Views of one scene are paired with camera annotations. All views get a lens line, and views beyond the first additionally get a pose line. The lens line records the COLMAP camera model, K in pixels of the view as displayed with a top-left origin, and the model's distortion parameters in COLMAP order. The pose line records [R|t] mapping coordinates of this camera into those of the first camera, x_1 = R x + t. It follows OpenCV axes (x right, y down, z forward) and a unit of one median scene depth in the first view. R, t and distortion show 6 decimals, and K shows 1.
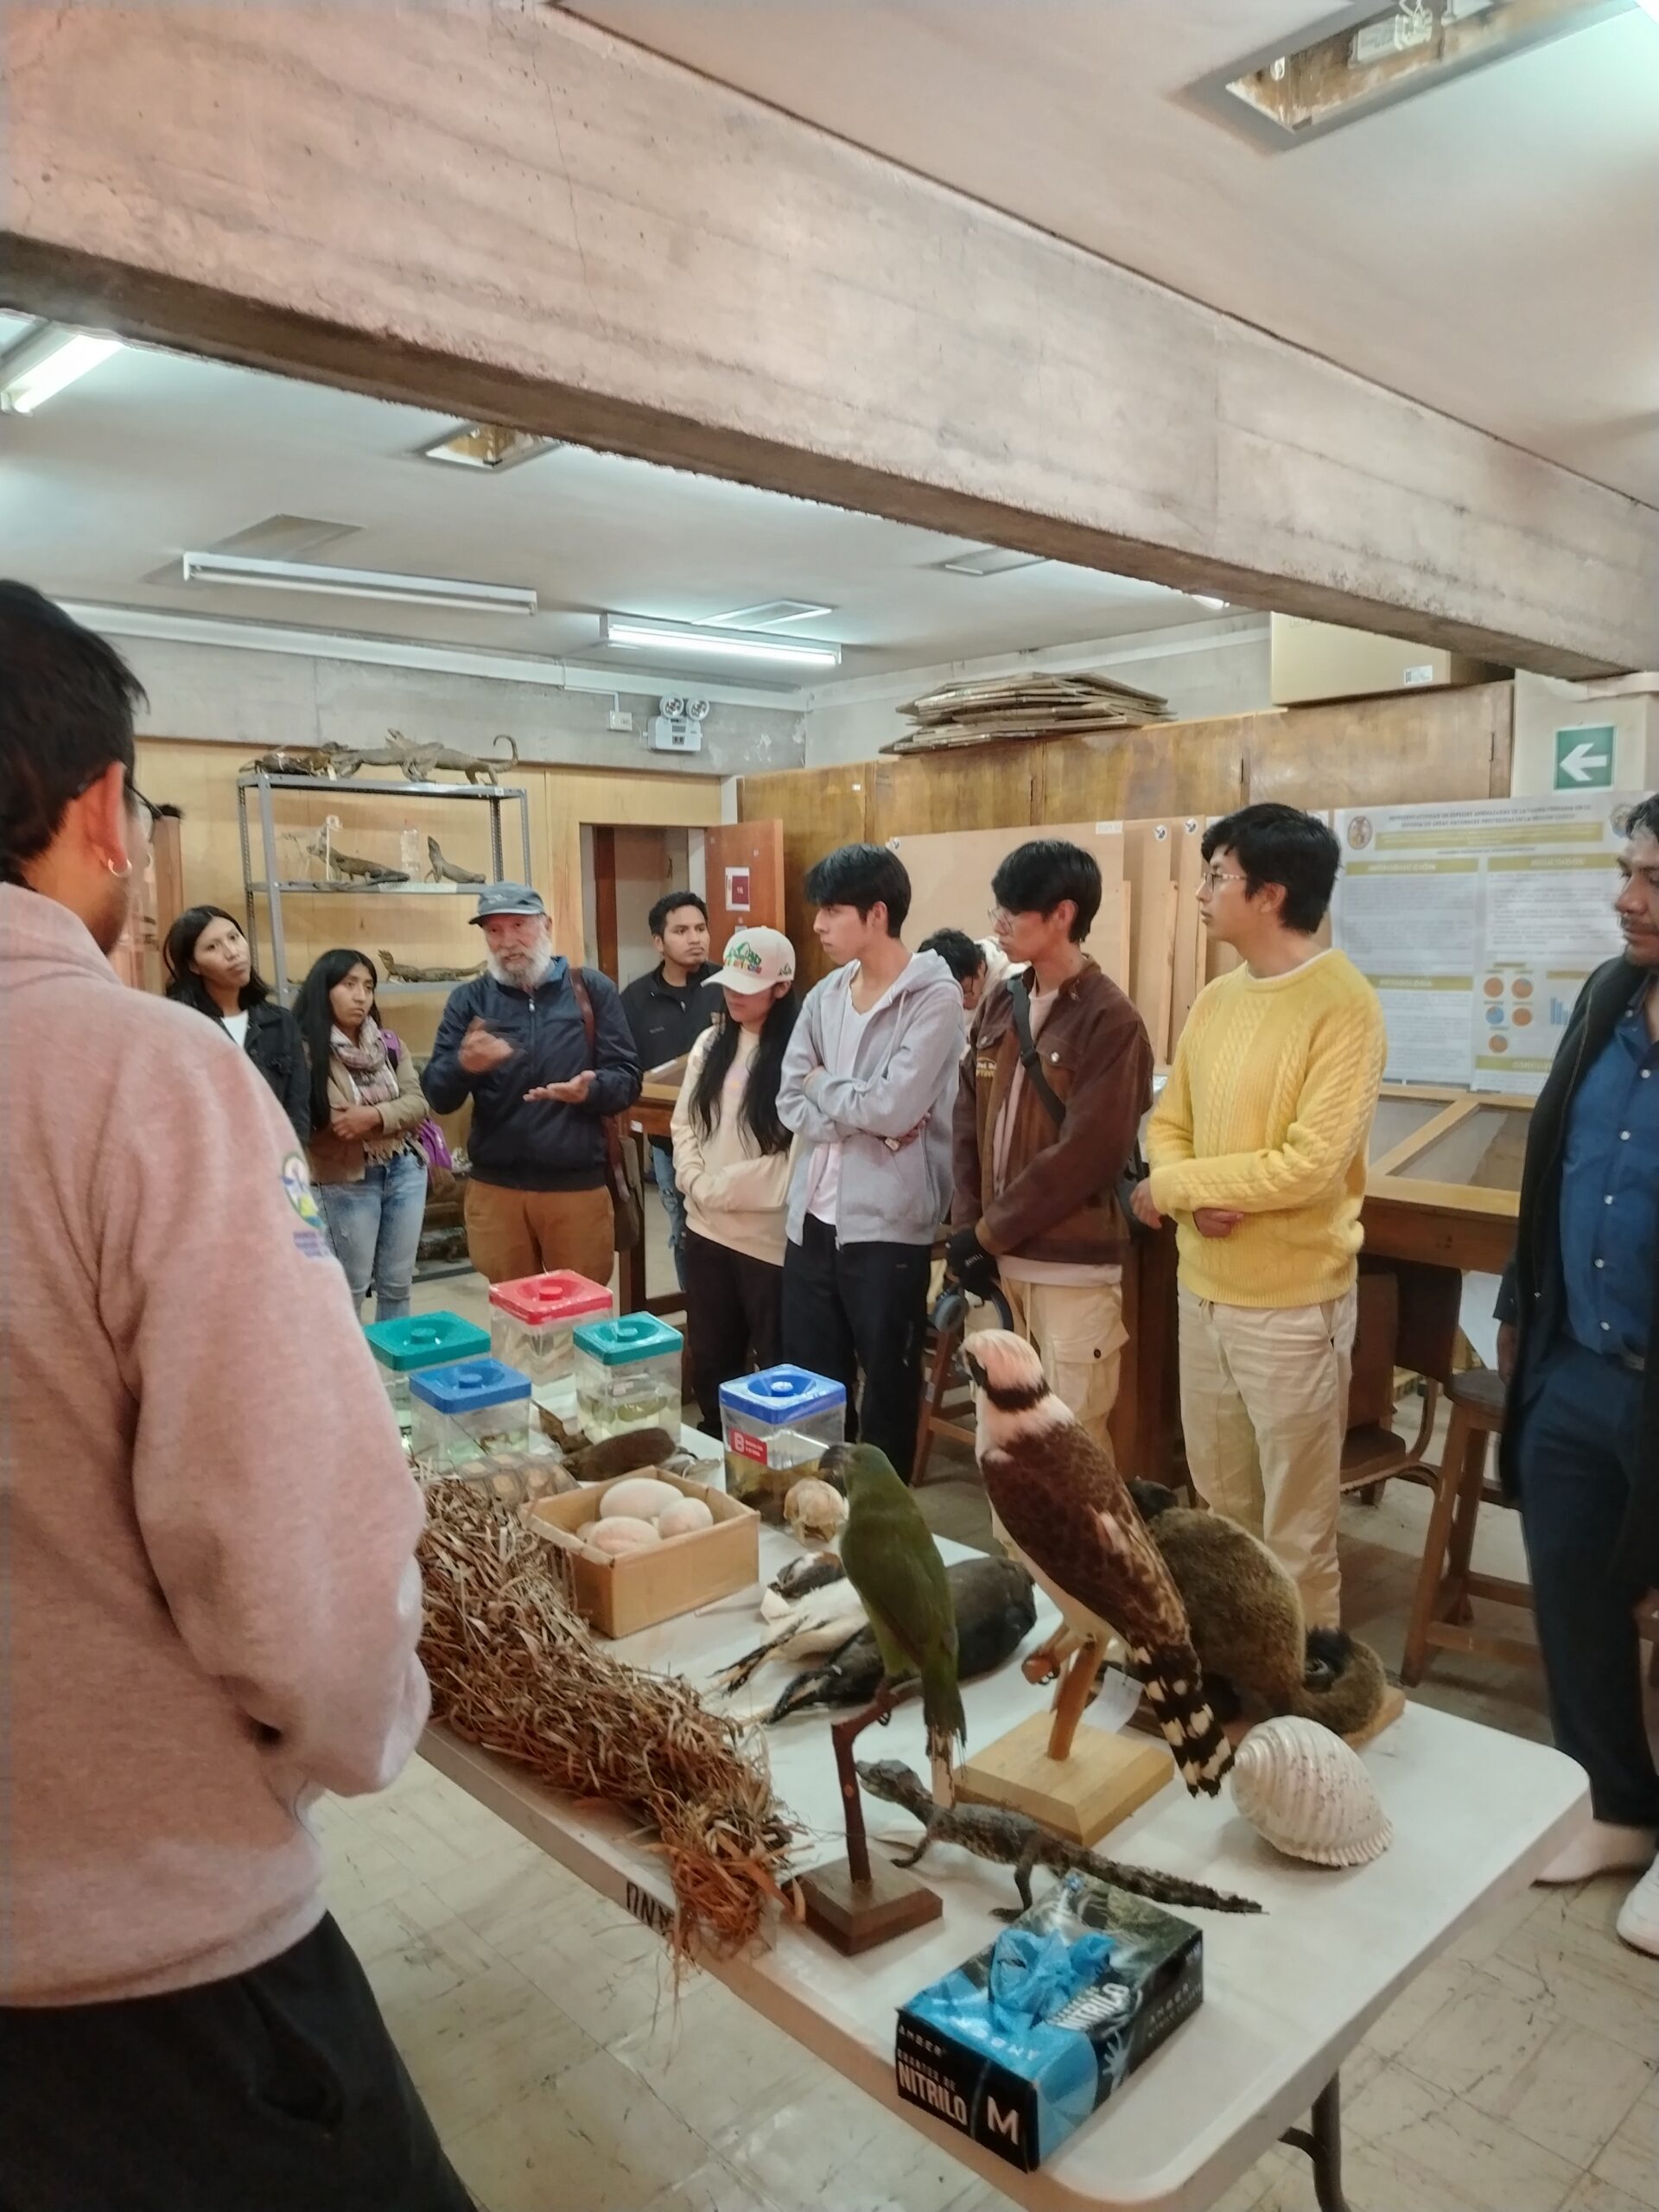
lens RADIAL K [[1561.1, 0, 829.4], [0, 1561.1, 1187.8], [0, 0, 1]] dist [0.051351, -0.105892]
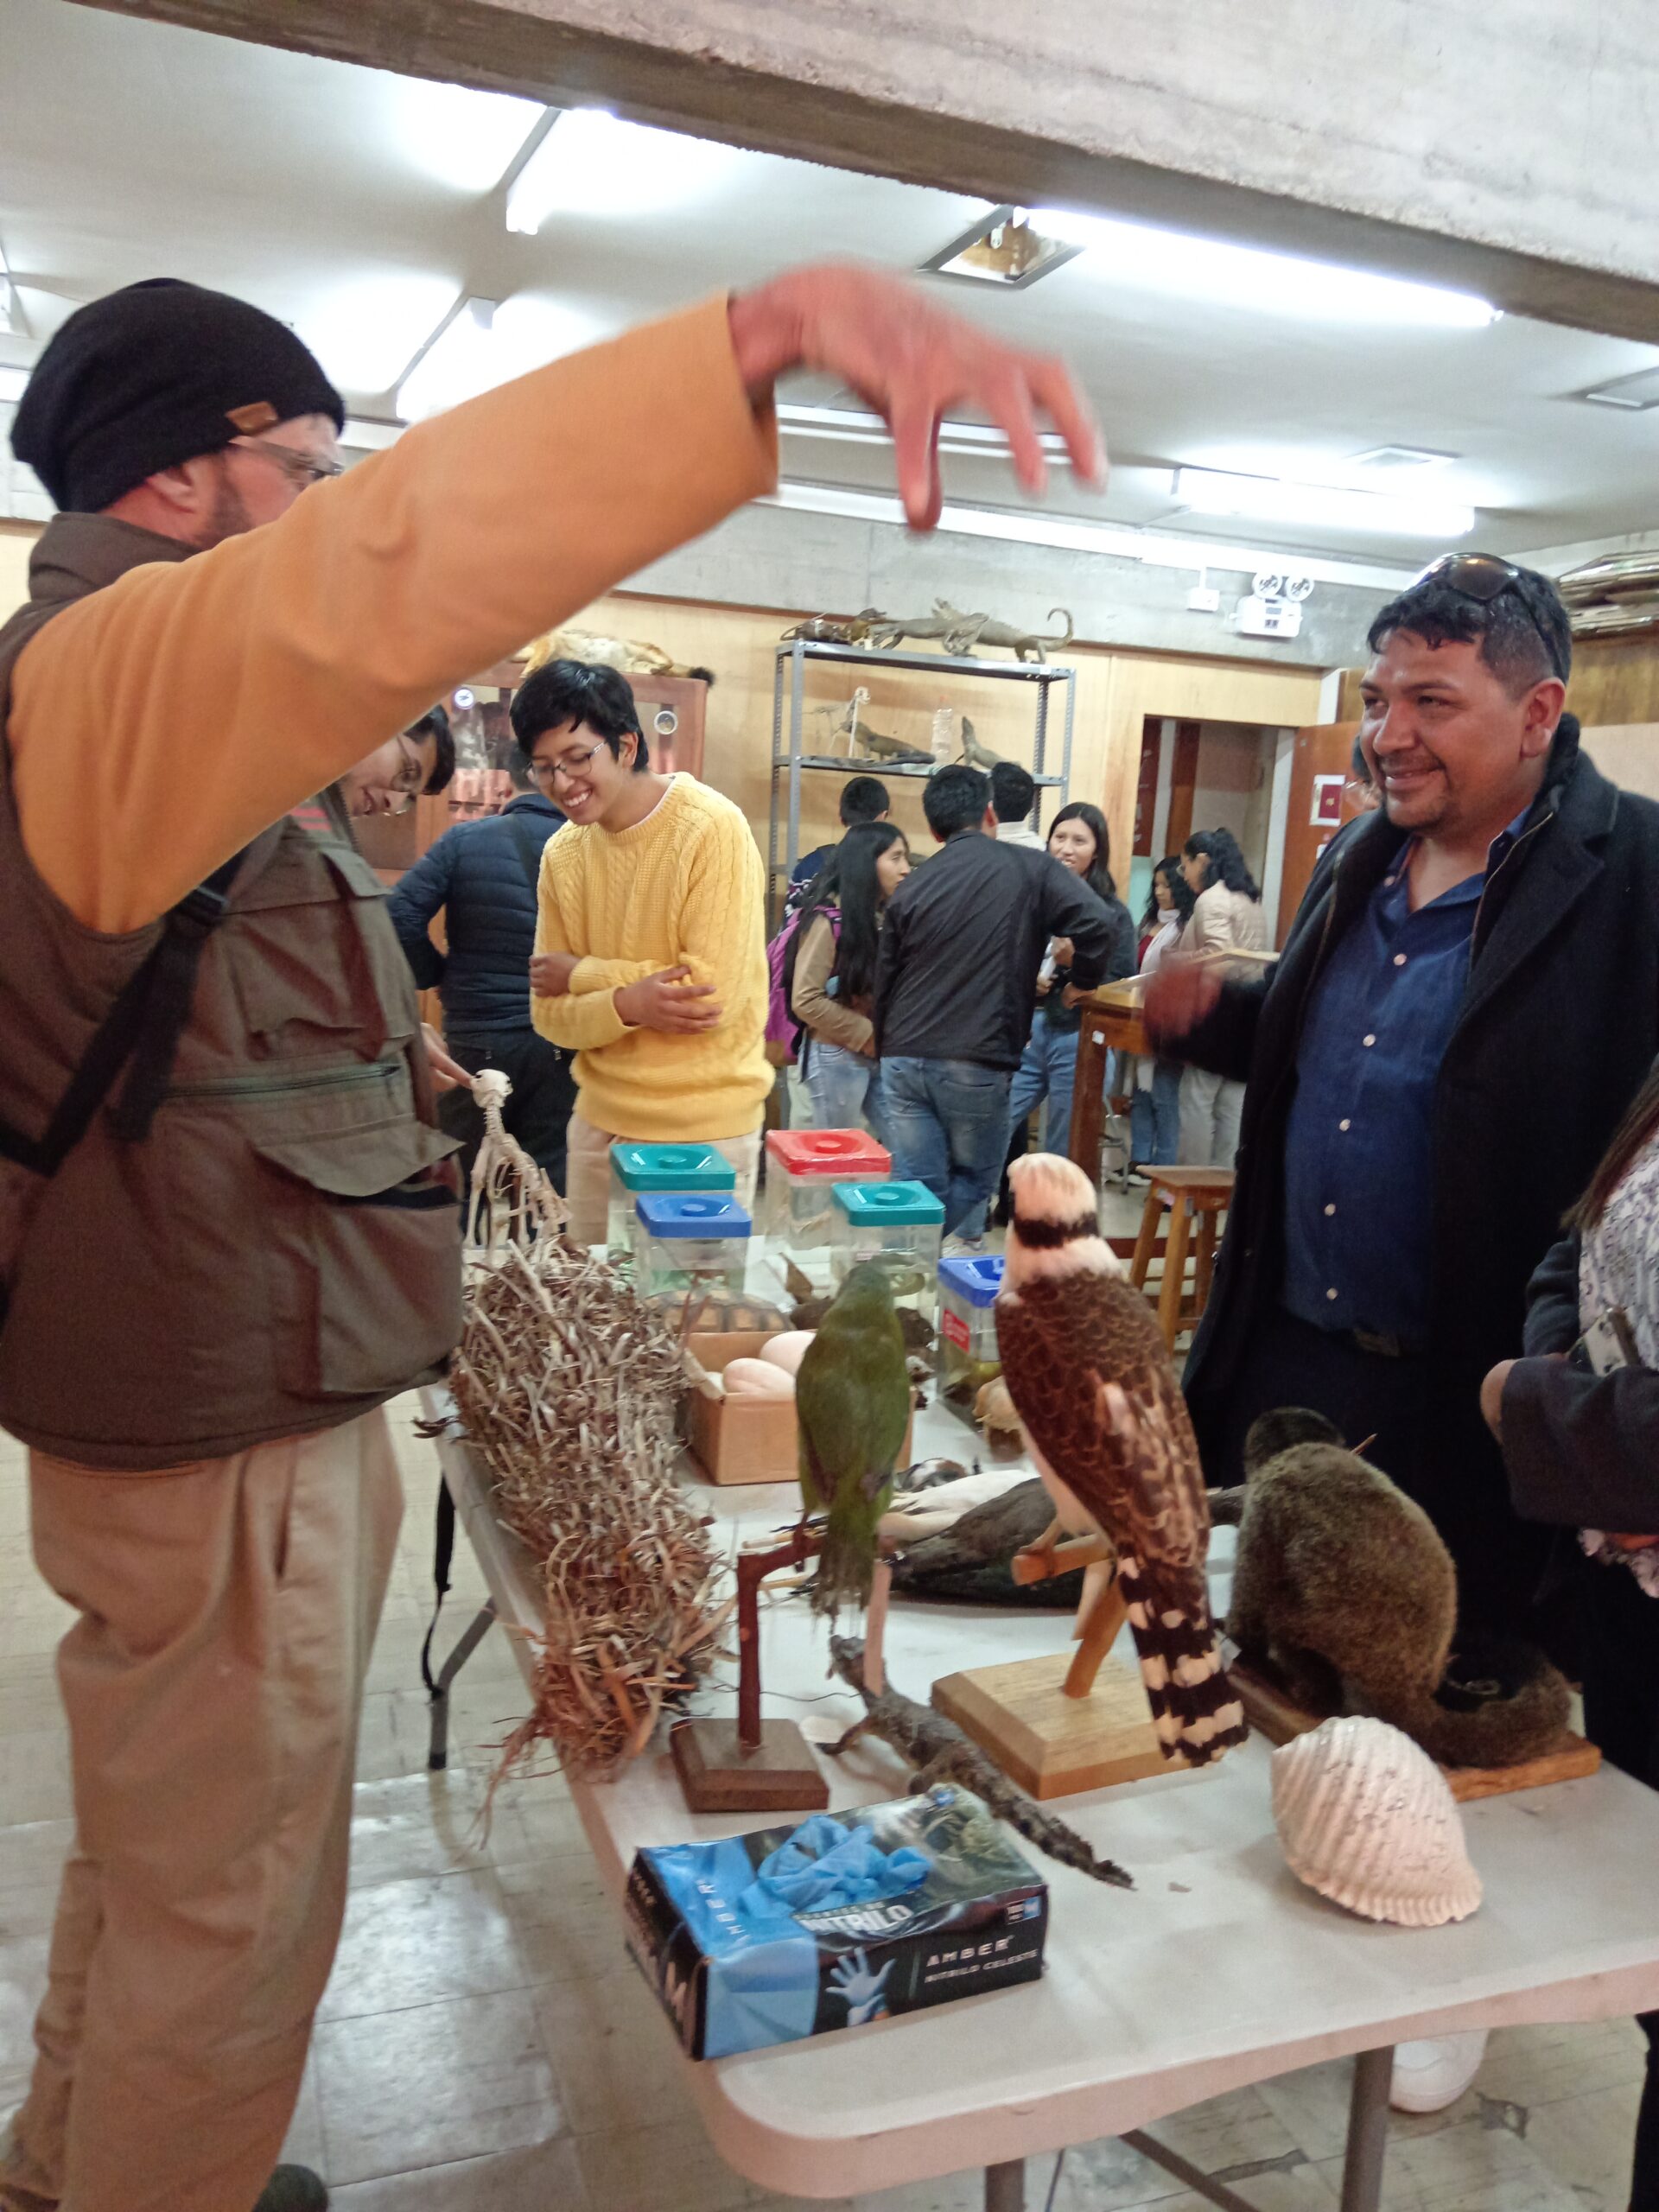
lens RADIAL K [[1721.8, 0, 828.6], [0, 1721.8, 1185.8], [0, 0, 1]] dist [0.011000, -0.023734]
pose [[0.918182, 0.138314, -0.371228, 0.196049], [-0.134369, 0.990255, 0.036611, 0.052735], [0.372674, 0.016266, 0.927820, 0.074084]]
